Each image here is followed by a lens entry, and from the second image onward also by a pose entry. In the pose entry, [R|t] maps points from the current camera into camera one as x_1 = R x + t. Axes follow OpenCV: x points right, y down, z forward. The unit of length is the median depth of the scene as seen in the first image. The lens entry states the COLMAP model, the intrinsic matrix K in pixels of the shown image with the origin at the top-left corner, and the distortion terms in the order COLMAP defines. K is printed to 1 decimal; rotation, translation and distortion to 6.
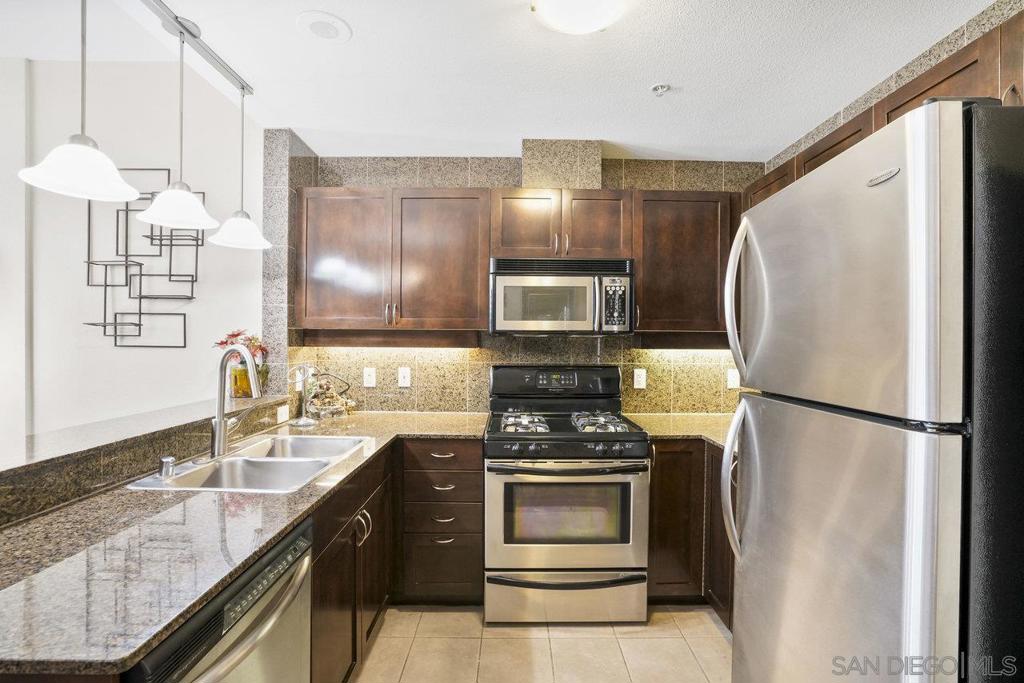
lens RADIAL K [[483.0, 0, 514.9], [0, 483.0, 341.9], [0, 0, 1]] dist [-0.030455, 0.002990]
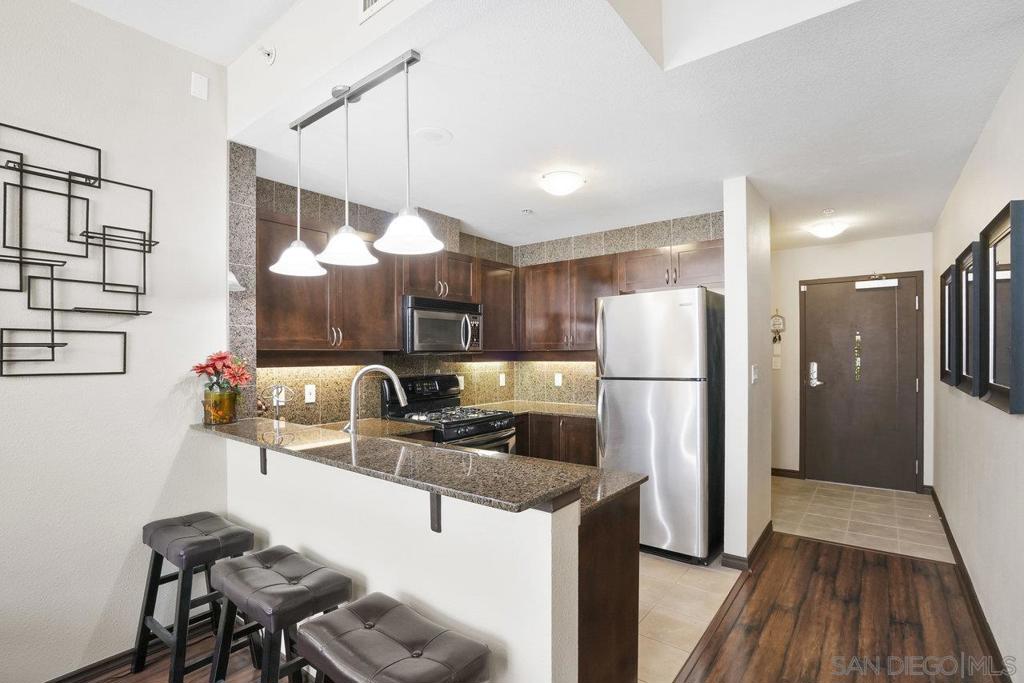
lens RADIAL K [[483.0, 0, 516.6], [0, 483.0, 357.7], [0, 0, 1]] dist [-0.030455, 0.002990]
pose [[0.612320, -0.016405, 0.790440, -0.925779], [0.014879, 0.999847, 0.009226, -0.012959], [-0.790470, 0.006112, 0.612470, -0.031995]]
